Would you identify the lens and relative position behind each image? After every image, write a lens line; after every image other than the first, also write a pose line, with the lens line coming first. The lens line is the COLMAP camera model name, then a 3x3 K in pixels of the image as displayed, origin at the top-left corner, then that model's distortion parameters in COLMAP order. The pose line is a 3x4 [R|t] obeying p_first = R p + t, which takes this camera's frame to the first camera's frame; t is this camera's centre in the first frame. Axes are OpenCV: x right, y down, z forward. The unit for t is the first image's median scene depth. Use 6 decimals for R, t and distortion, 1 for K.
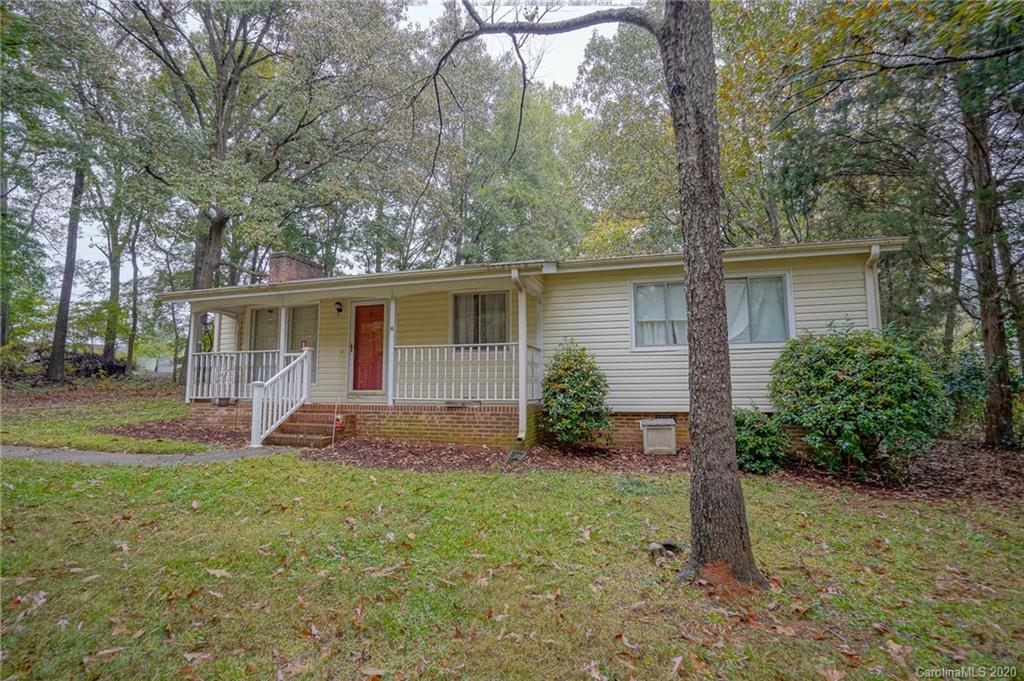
lens RADIAL K [[475.0, 0, 508.2], [0, 475.0, 348.5], [0, 0, 1]] dist [-0.059883, 0.024524]
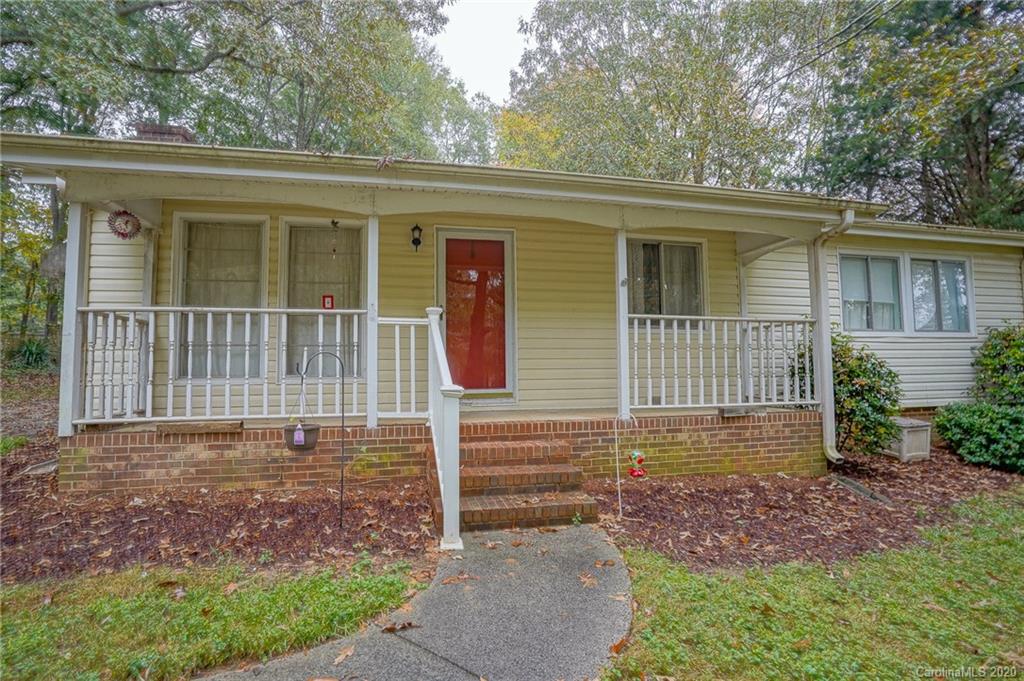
lens RADIAL K [[475.0, 0, 508.2], [0, 475.0, 348.5], [0, 0, 1]] dist [-0.059883, 0.024524]
pose [[0.878616, 0.016372, 0.477248, -0.635169], [-0.037379, 0.998704, 0.034554, 0.021734], [-0.476063, -0.048199, 0.878089, 0.571489]]
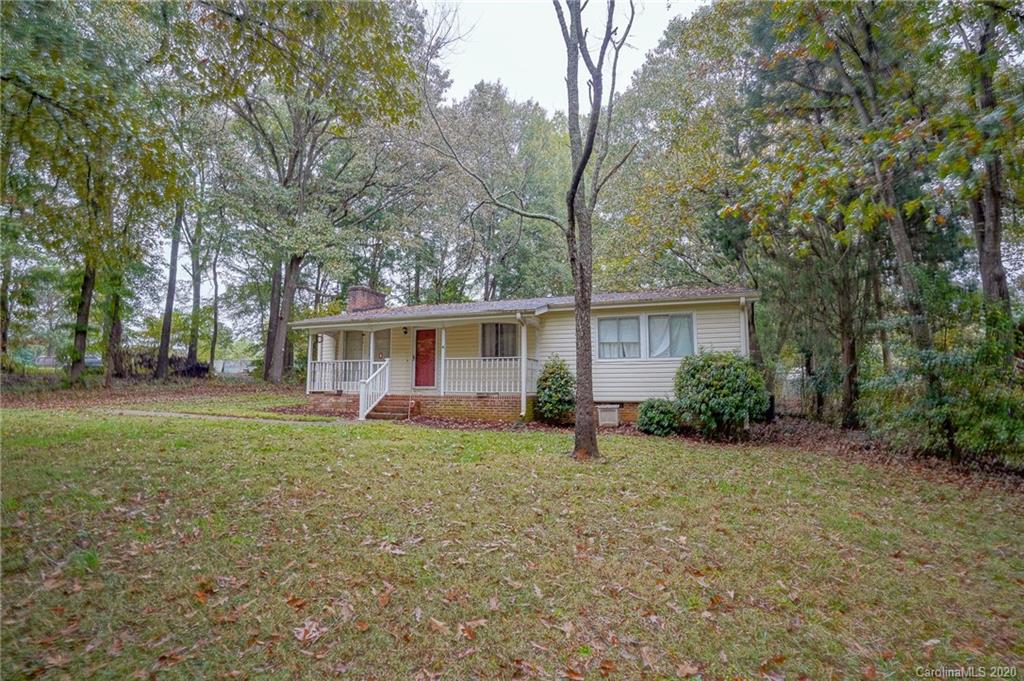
lens RADIAL K [[475.0, 0, 508.2], [0, 475.0, 348.5], [0, 0, 1]] dist [-0.059883, 0.024524]
pose [[0.998030, 0.001079, -0.062731, 0.071988], [-0.001263, 0.999995, -0.002890, -0.033384], [0.062728, 0.002963, 0.998026, -0.574841]]
